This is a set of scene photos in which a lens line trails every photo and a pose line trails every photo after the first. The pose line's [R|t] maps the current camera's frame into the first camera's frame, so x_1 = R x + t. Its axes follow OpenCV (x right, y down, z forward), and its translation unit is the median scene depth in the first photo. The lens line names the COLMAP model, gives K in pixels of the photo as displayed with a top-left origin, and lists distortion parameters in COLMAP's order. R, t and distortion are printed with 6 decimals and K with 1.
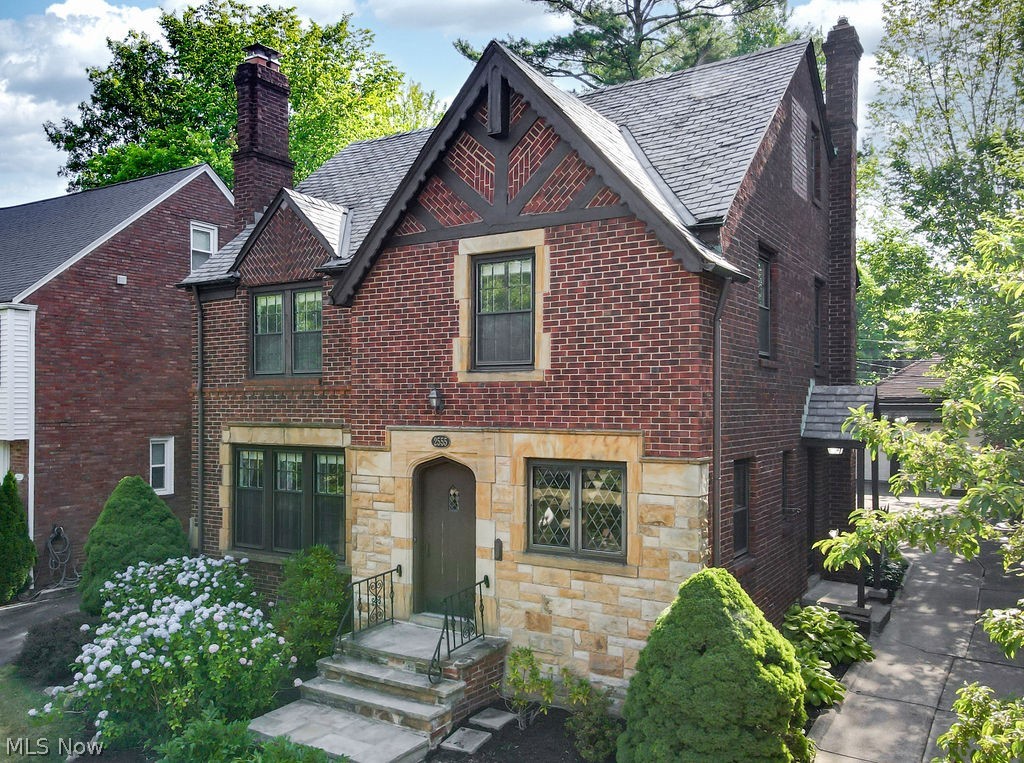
lens RADIAL K [[775.4, 0, 495.0], [0, 775.4, 400.7], [0, 0, 1]] dist [0.035142, 0.011219]
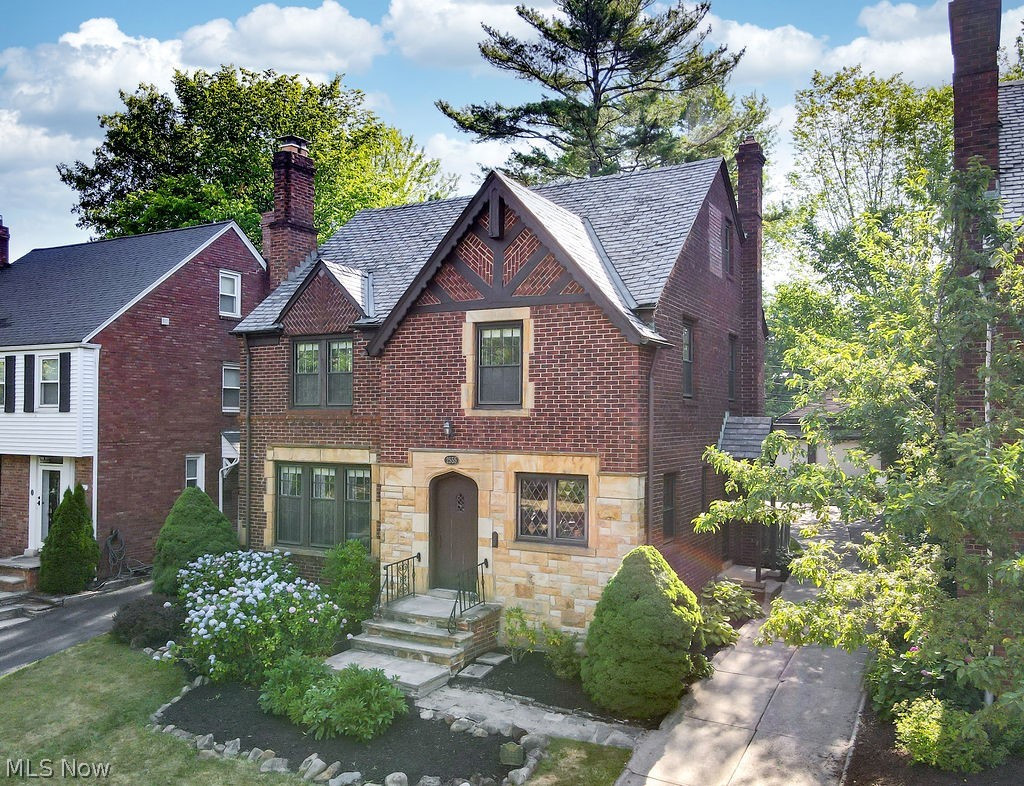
lens RADIAL K [[808.9, 0, 512.2], [0, 808.9, 395.7], [0, 0, 1]] dist [-0.000802, 0.001446]
pose [[0.996963, 0.006267, 0.077618, -0.065091], [-0.004770, 0.999799, -0.019460, -0.028324], [-0.077724, 0.019031, 0.996793, -0.357296]]
